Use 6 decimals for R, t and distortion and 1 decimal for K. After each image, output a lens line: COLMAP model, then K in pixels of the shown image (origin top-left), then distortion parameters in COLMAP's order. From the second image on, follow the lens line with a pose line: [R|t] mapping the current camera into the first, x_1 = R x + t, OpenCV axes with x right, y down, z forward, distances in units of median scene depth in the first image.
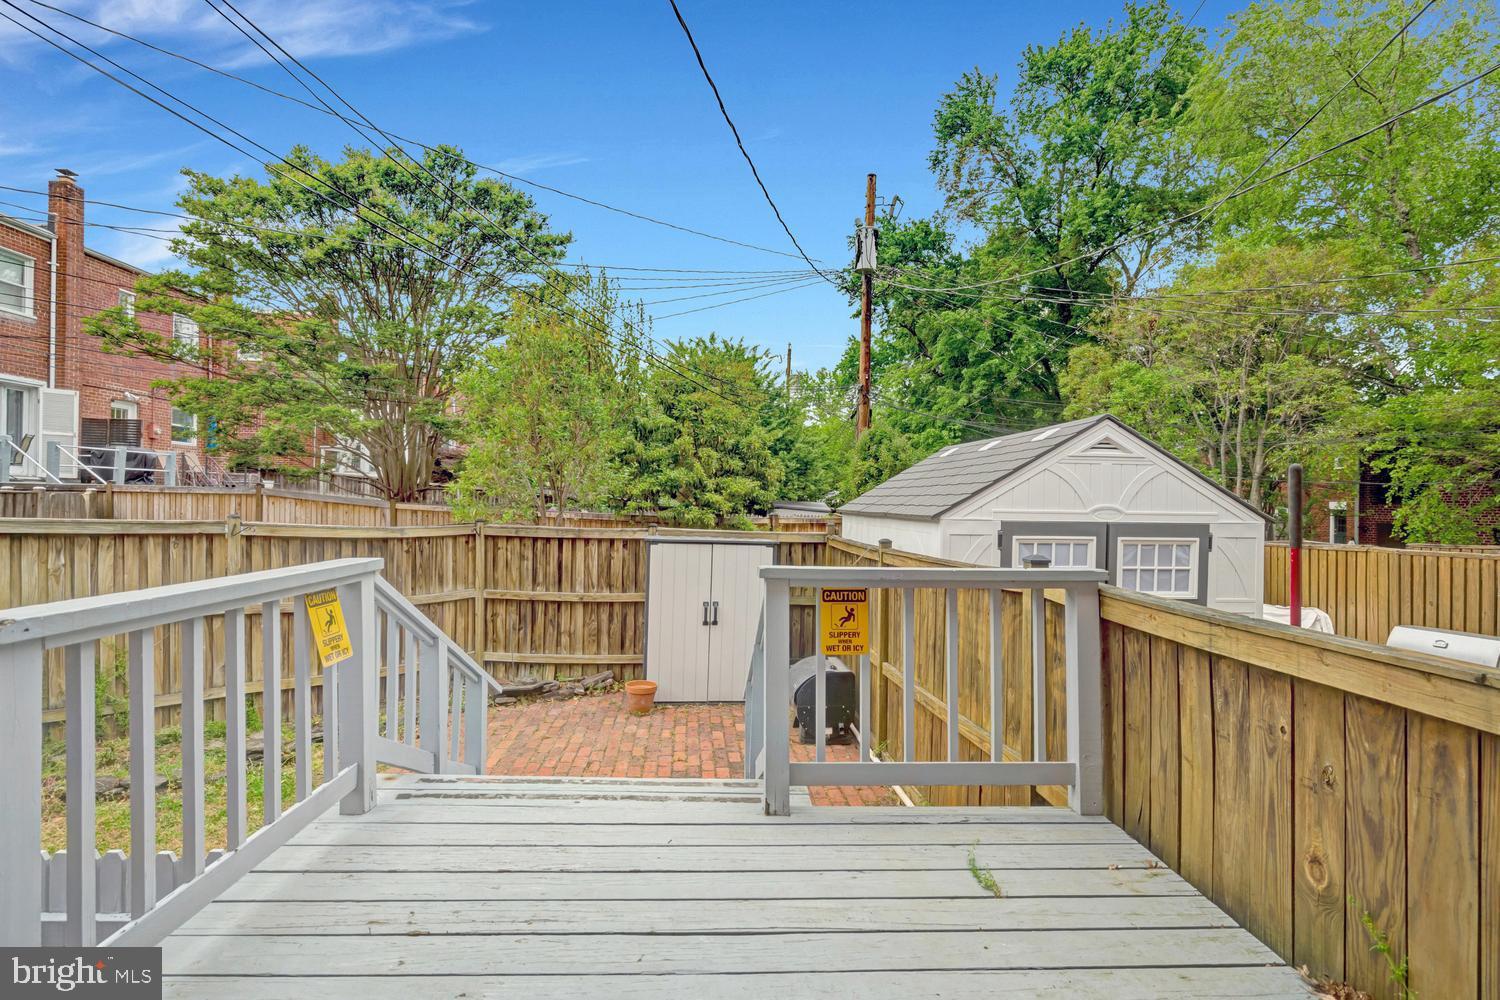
lens RADIAL K [[689.0, 0, 706.9], [0, 689.0, 497.8], [0, 0, 1]] dist [-0.003351, -0.000341]
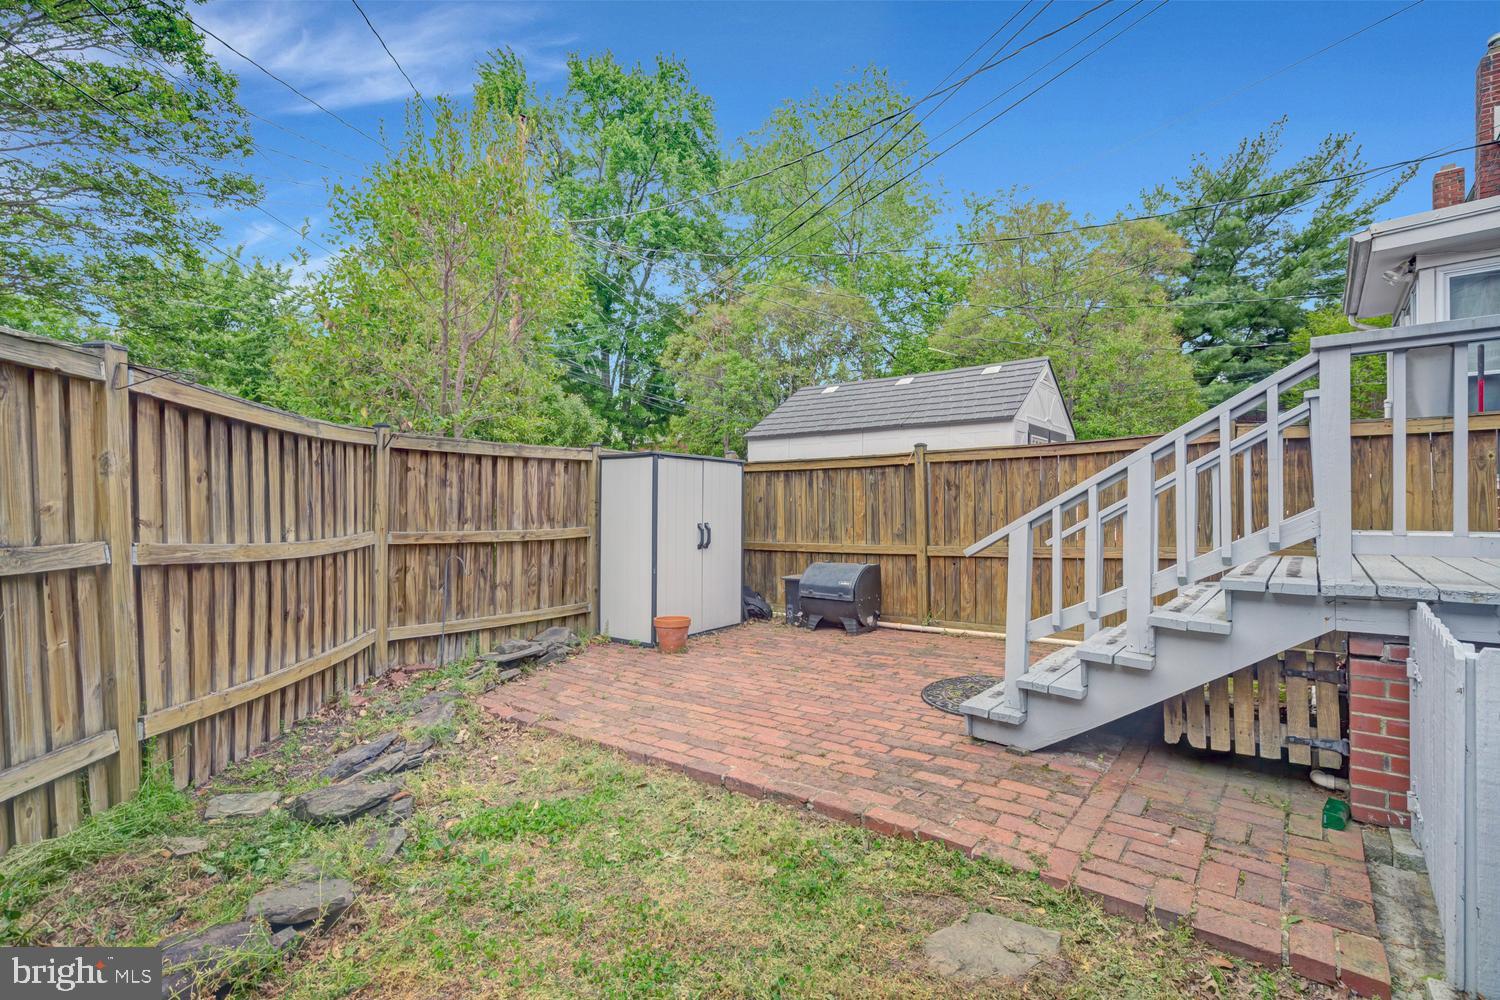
lens RADIAL K [[689.0, 0, 746.5], [0, 689.0, 498.8], [0, 0, 1]] dist [-0.003351, -0.000341]
pose [[0.658006, -0.017206, 0.752816, -0.587528], [0.010883, 0.999852, 0.013340, 0.096918], [-0.752934, -0.000585, 0.658096, 0.316062]]
